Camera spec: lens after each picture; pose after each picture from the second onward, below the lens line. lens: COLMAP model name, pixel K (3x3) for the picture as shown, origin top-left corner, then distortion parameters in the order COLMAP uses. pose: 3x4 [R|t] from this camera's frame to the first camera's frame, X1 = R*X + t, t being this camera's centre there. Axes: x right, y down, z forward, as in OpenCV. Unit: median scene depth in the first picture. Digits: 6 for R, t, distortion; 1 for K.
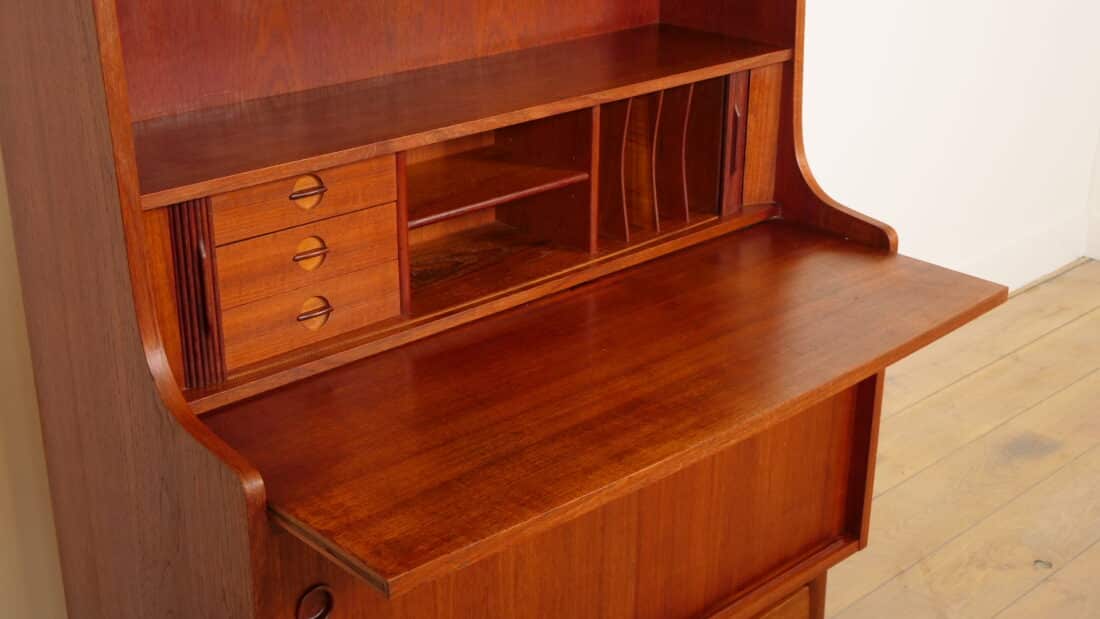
lens RADIAL K [[1433.3, 0, 550.0], [0, 1433.3, 309.5], [0, 0, 1]] dist [0.012988, 0.033520]
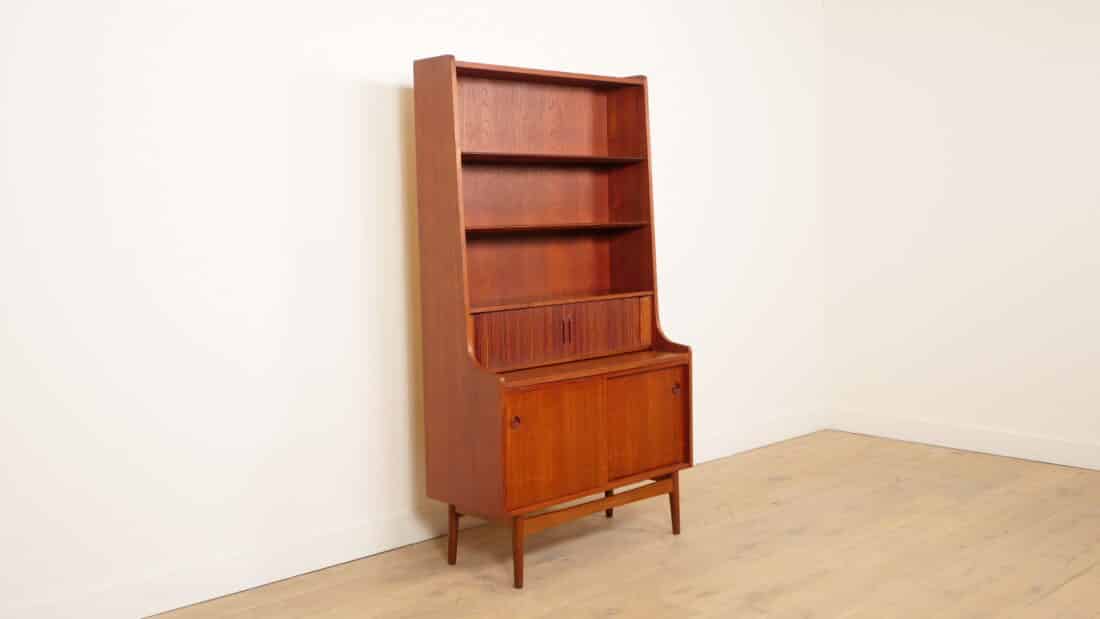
lens RADIAL K [[1069.4, 0, 550.0], [0, 1069.4, 309.5], [0, 0, 1]] dist [-0.013148, -0.005154]
pose [[0.999684, -0.024095, 0.007173, -0.063644], [0.025139, 0.957080, -0.288730, 0.494031], [0.000092, 0.288819, 0.957384, -1.123584]]
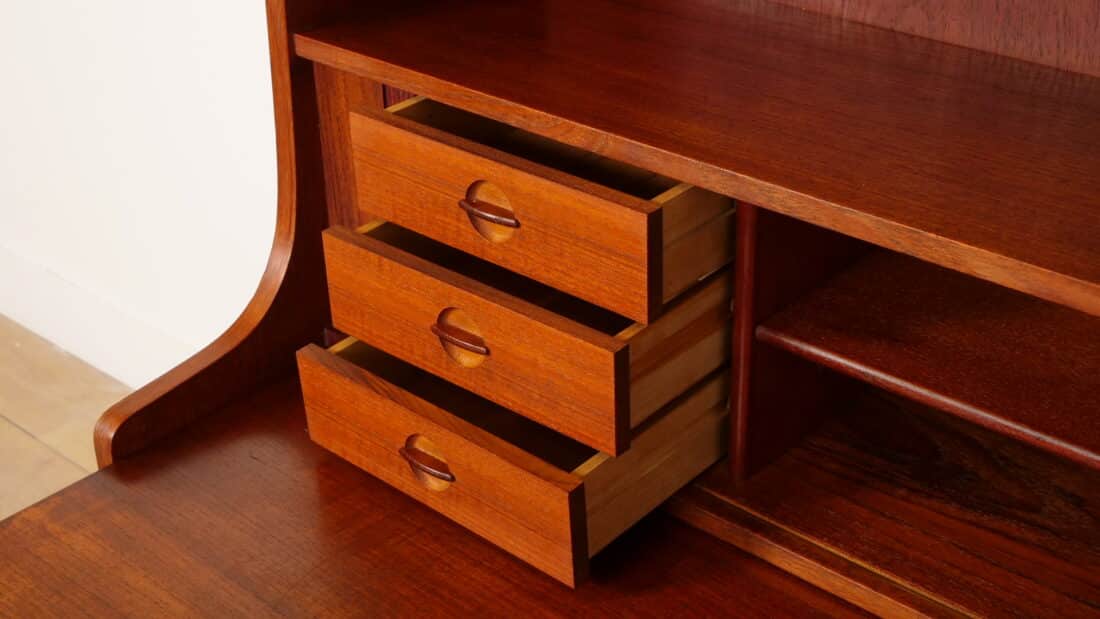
lens RADIAL K [[1564.2, 0, 550.0], [0, 1564.2, 309.5], [0, 0, 1]] dist [0.012312, 0.042514]
pose [[0.085261, 0.474111, -0.876327, 0.313797], [-0.353577, 0.836684, 0.418263, -0.224751], [0.931512, 0.274187, 0.238972, 0.654007]]
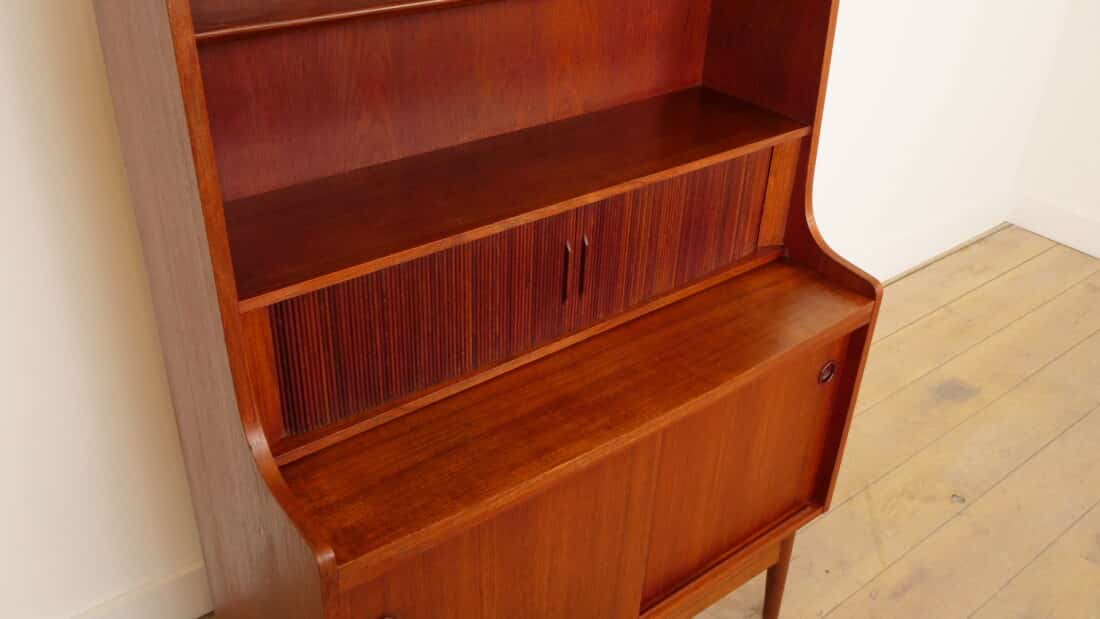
lens RADIAL K [[966.9, 0, 550.0], [0, 966.9, 309.5], [0, 0, 1]] dist [-0.011004, -0.006856]
pose [[0.996404, 0.068418, -0.049982, 0.002191], [-0.059959, 0.986154, 0.154610, -0.140898], [0.059868, -0.151057, 0.986710, 0.166981]]
